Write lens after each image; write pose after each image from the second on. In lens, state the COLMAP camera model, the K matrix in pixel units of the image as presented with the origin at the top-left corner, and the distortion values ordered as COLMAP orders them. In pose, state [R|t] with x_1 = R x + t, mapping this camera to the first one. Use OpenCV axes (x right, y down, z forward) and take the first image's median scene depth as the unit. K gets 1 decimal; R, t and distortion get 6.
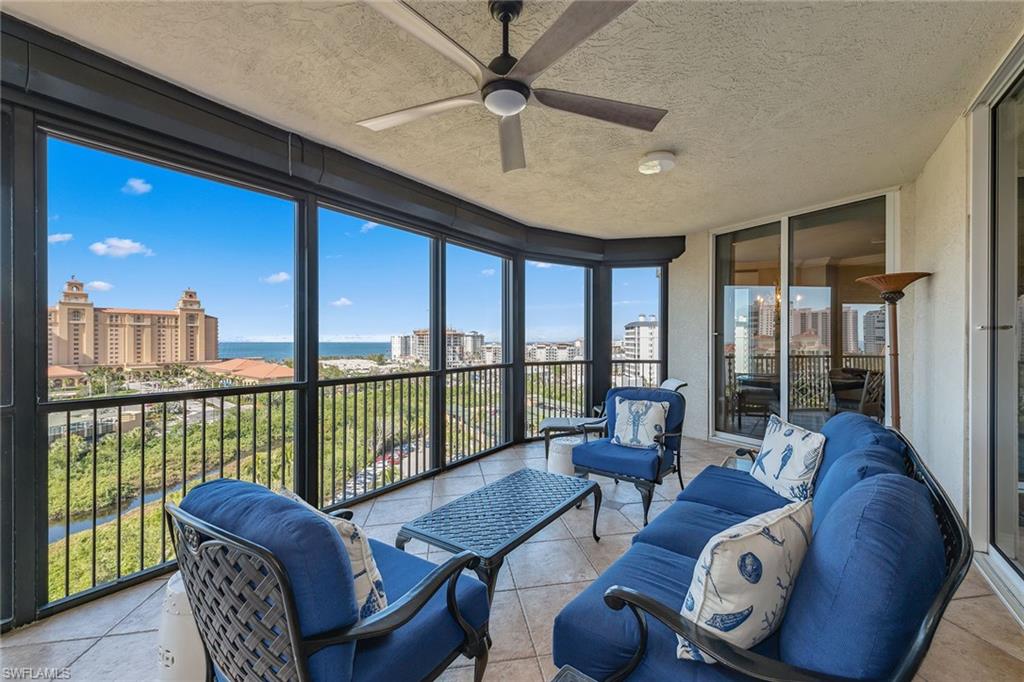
lens RADIAL K [[407.3, 0, 516.4], [0, 407.3, 341.8], [0, 0, 1]] dist [0.016896, -0.000117]
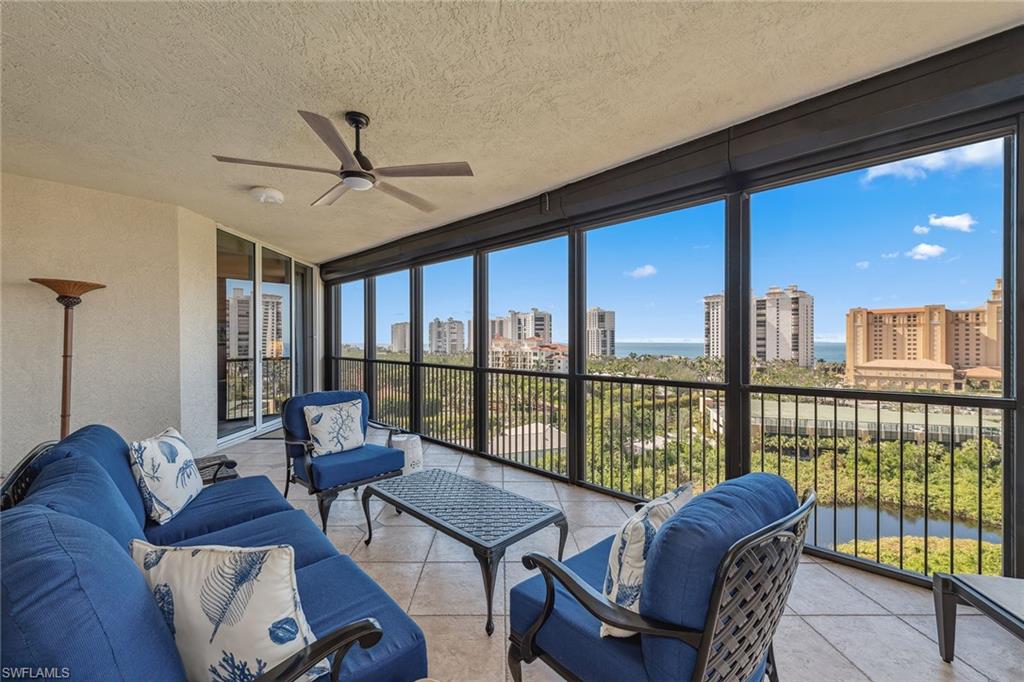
lens RADIAL K [[407.3, 0, 507.3], [0, 407.3, 342.0], [0, 0, 1]] dist [0.016896, -0.000117]
pose [[-0.128683, 0.001902, -0.991684, 0.922054], [-0.001549, 0.999997, 0.002119, -0.007867], [0.991685, 0.001809, -0.128679, 1.179283]]
